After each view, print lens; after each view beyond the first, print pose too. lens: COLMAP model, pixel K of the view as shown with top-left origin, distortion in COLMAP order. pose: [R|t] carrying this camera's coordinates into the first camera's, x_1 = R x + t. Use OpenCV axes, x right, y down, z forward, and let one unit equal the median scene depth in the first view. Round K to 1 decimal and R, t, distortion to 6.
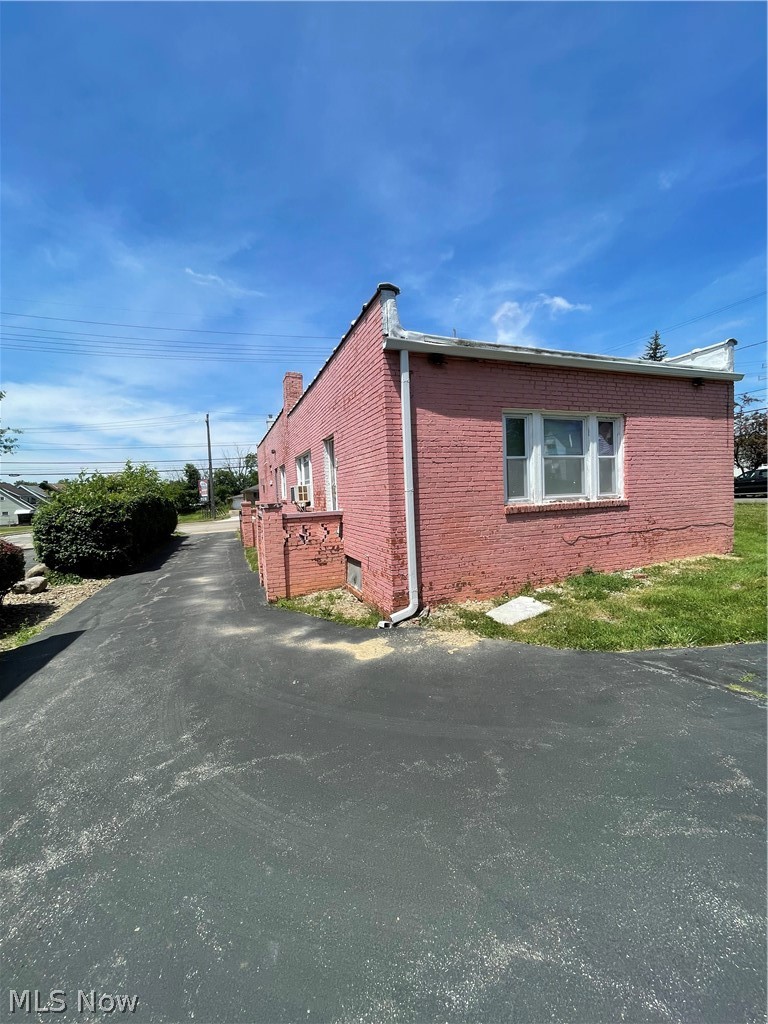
lens RADIAL K [[415.4, 0, 388.9], [0, 415.4, 509.9], [0, 0, 1]] dist [-0.003044, 0.005601]
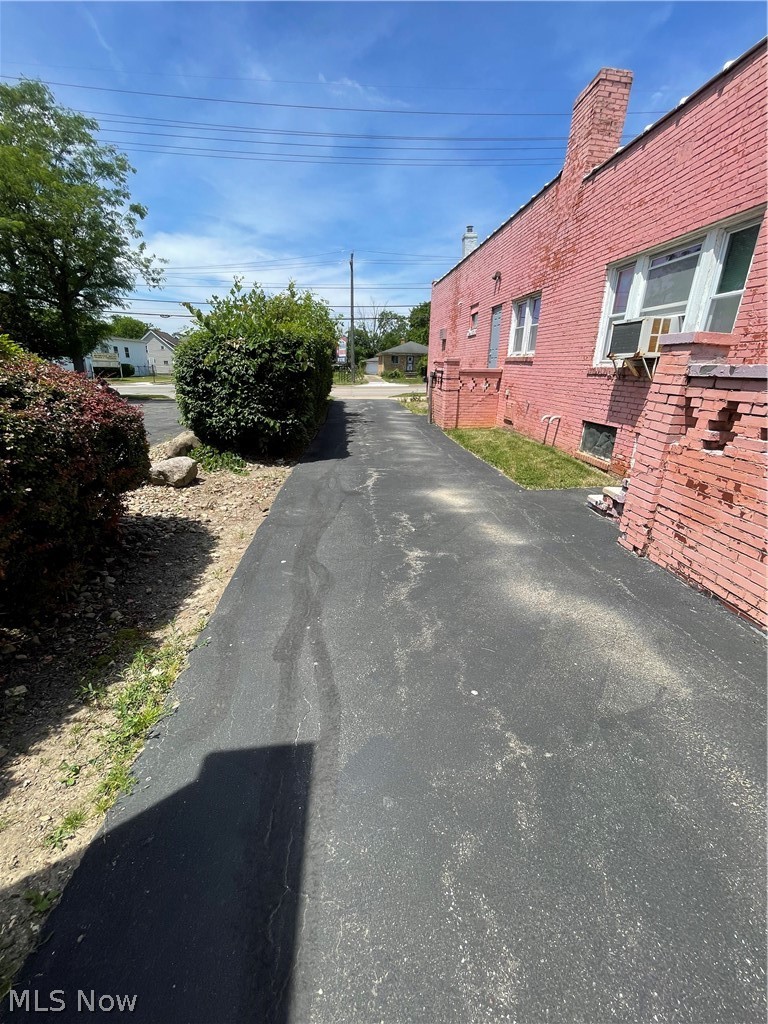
lens RADIAL K [[415.4, 0, 388.9], [0, 415.4, 509.9], [0, 0, 1]] dist [-0.003044, 0.005601]
pose [[0.958456, 0.153476, -0.240432, -0.368510], [-0.076812, 0.950644, 0.300625, 0.029255], [0.274704, -0.269668, 0.922939, 0.461917]]
